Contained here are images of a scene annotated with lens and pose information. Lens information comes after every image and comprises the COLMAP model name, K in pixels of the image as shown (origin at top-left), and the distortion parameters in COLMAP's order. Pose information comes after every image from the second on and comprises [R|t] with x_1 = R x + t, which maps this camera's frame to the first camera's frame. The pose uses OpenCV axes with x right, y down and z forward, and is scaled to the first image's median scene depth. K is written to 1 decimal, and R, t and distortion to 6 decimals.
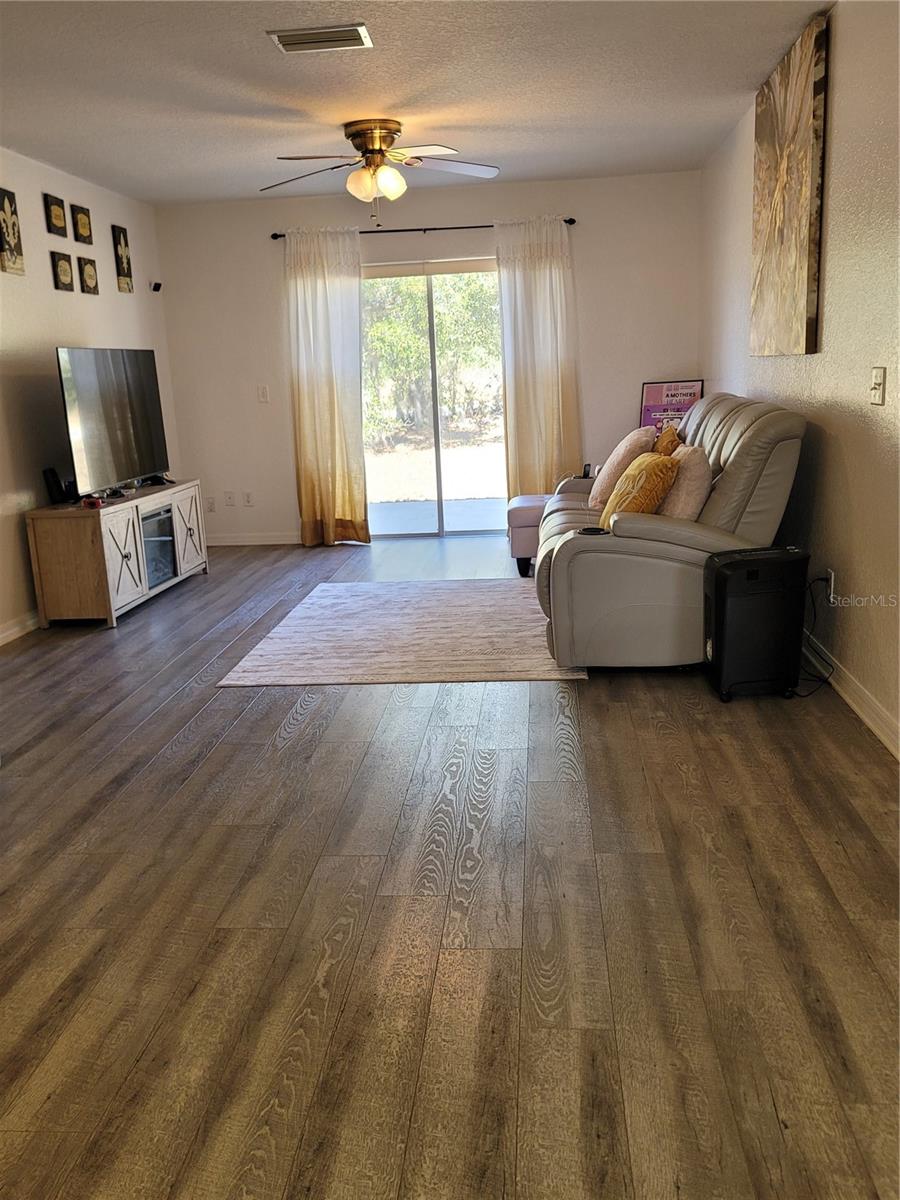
lens RADIAL K [[1042.1, 0, 447.6], [0, 1042.1, 605.3], [0, 0, 1]] dist [0.015381, 0.005324]
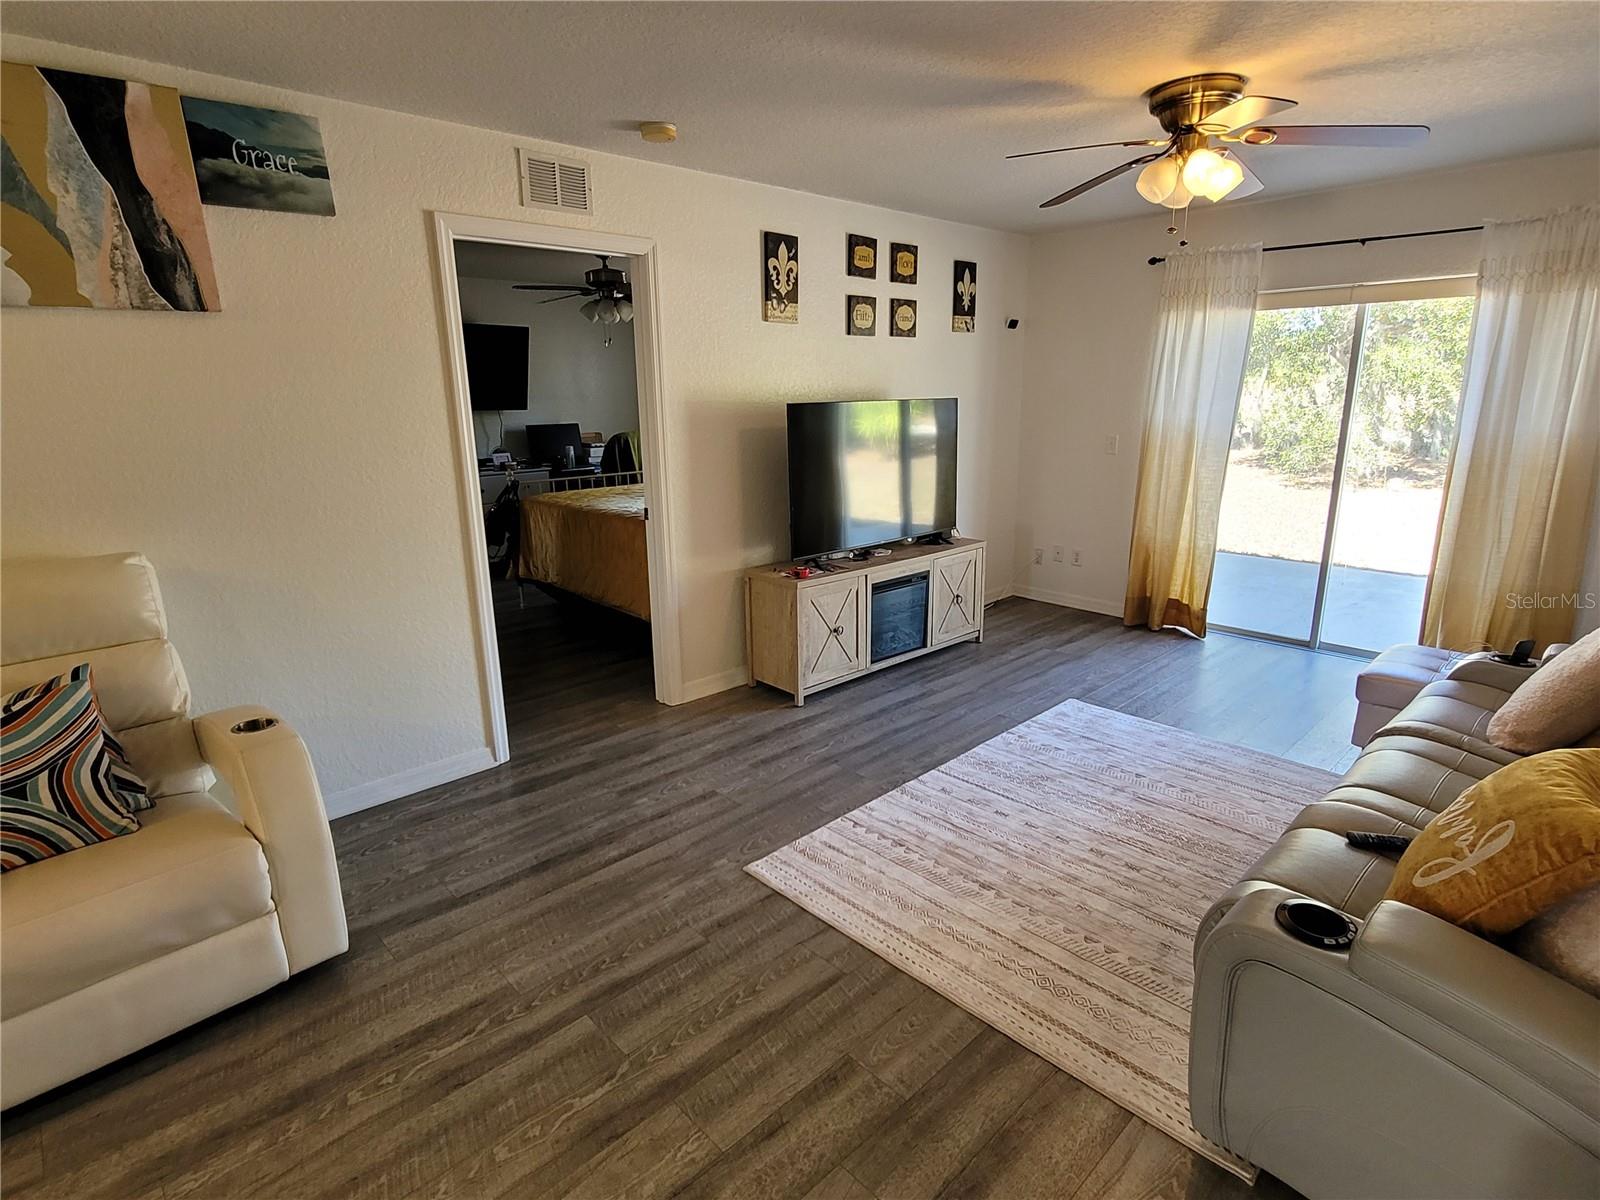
lens RADIAL K [[822.2, 0, 802.5], [0, 822.2, 598.1], [0, 0, 1]] dist [-0.000688, -0.002479]
pose [[0.752548, 0.199288, -0.627659, 0.114140], [-0.167859, 0.979677, 0.109799, -0.142457], [0.636785, 0.022729, 0.770706, 0.400694]]
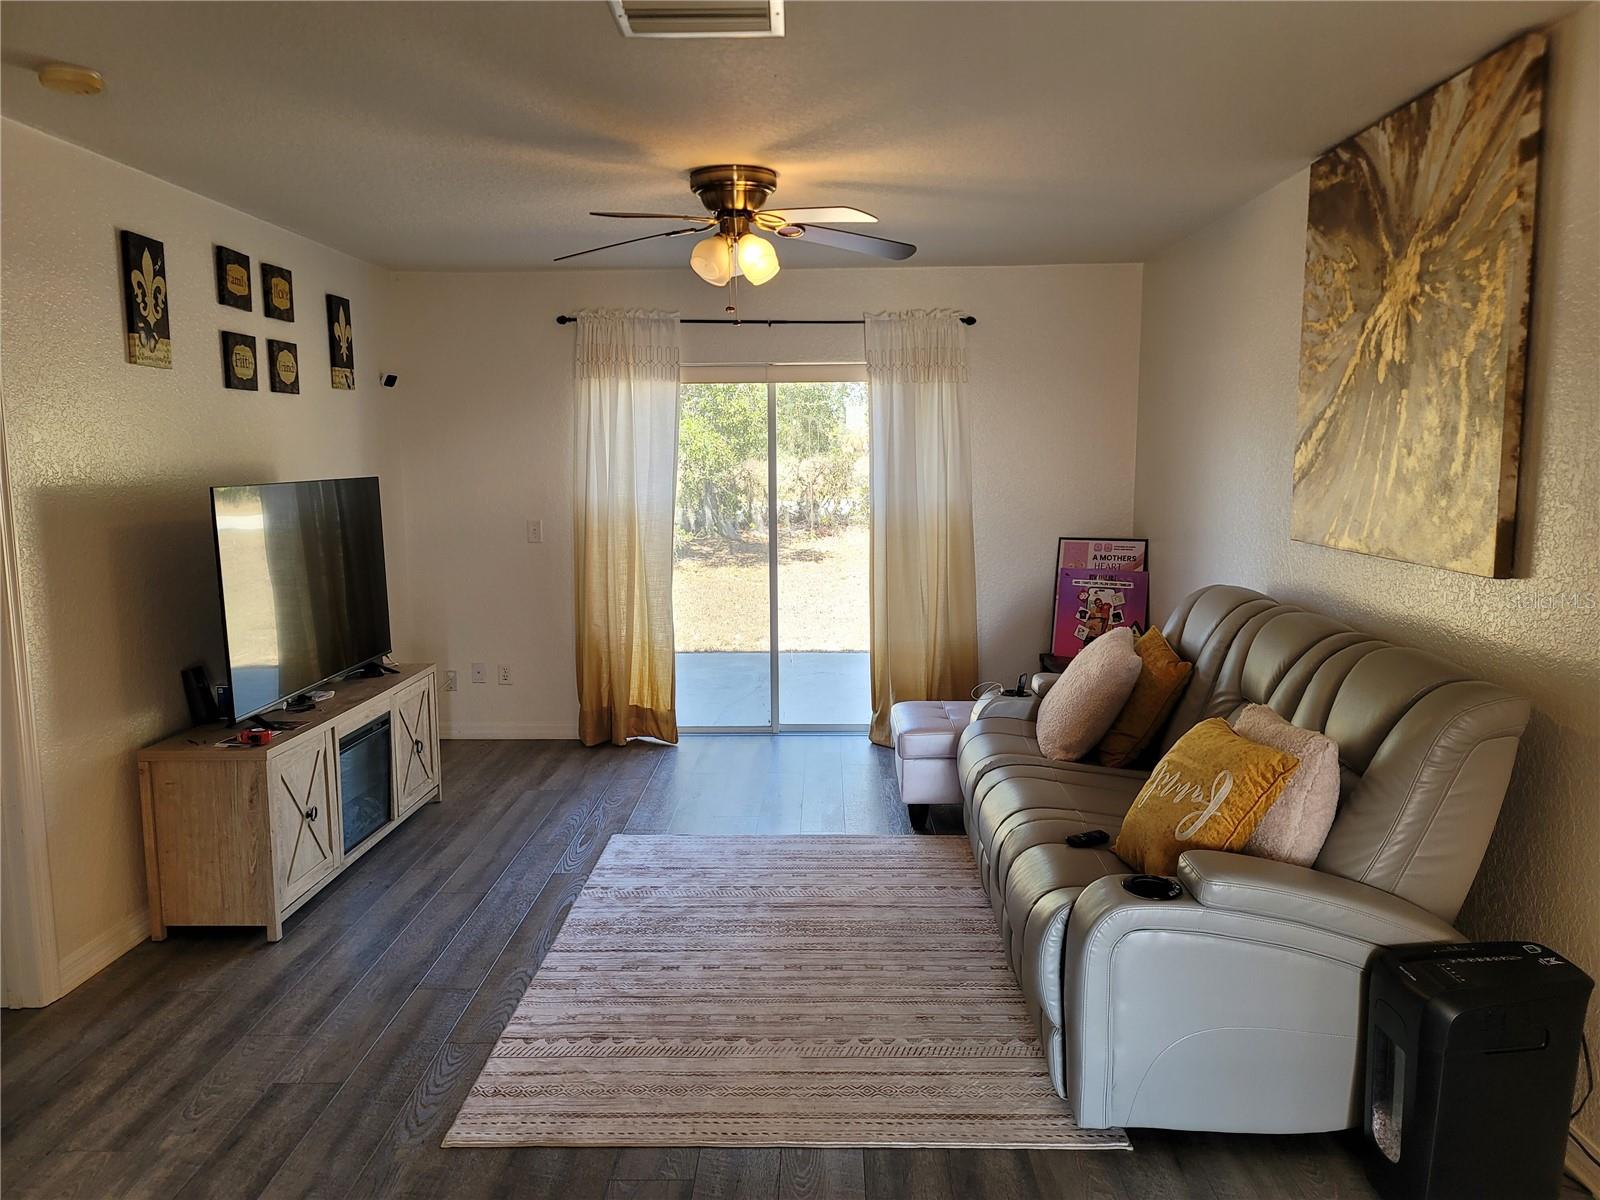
lens RADIAL K [[1155.1, 0, 805.3], [0, 1155.1, 602.9], [0, 0, 1]] dist [0.038970, -0.030091]
pose [[0.996716, 0.030932, 0.074838, -0.064878], [-0.023753, 0.995196, -0.094977, -0.108344], [-0.077416, 0.092887, 0.992662, 0.263028]]
